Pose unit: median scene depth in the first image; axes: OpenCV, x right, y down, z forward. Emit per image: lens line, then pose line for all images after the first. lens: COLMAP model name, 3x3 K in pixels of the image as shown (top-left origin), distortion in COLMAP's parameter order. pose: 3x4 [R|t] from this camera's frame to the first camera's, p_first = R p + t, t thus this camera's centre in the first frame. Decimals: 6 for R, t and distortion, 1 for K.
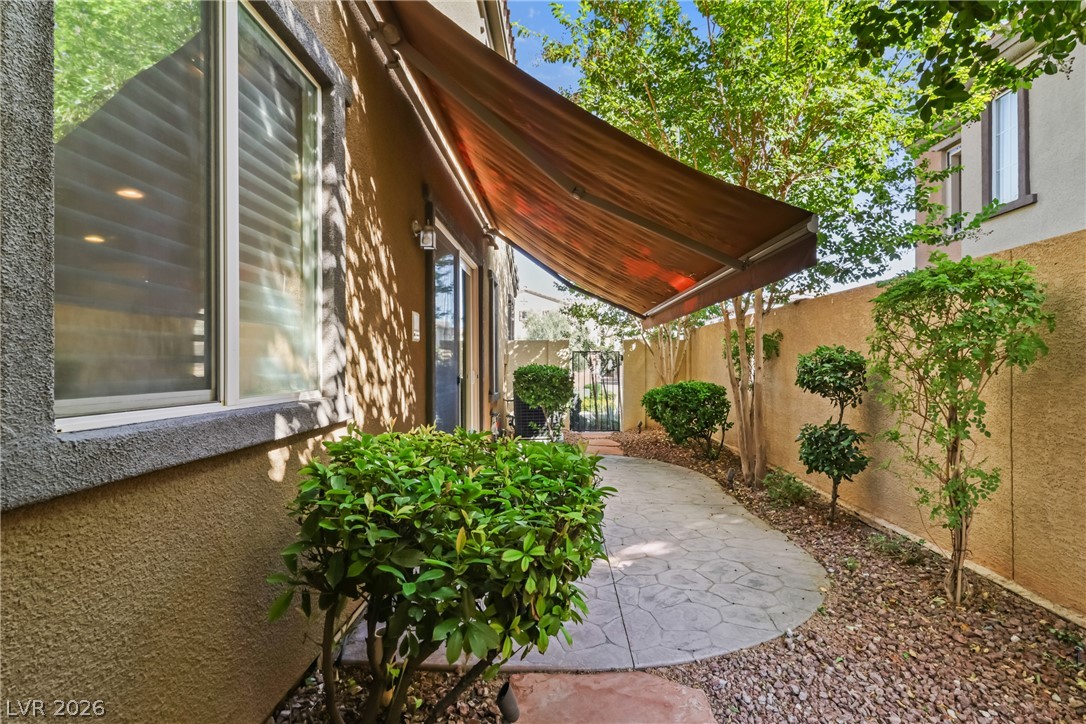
lens RADIAL K [[510.3, 0, 543.9], [0, 510.3, 361.9], [0, 0, 1]] dist [0.010492, -0.002313]
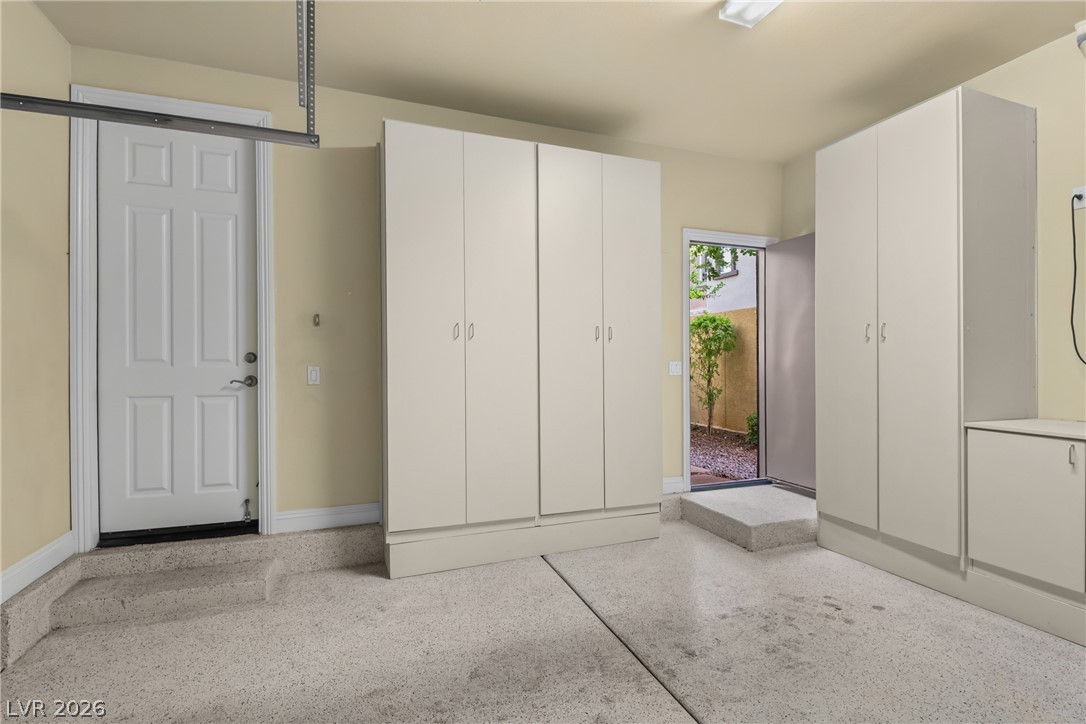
lens RADIAL K [[510.3, 0, 542.6], [0, 510.3, 360.3], [0, 0, 1]] dist [0.010492, -0.002313]
pose [[0.927747, 0.002095, 0.373204, -1.136482], [-0.003803, 0.999985, 0.003840, 0.046792], [-0.373190, -0.004982, 0.927741, -1.305439]]
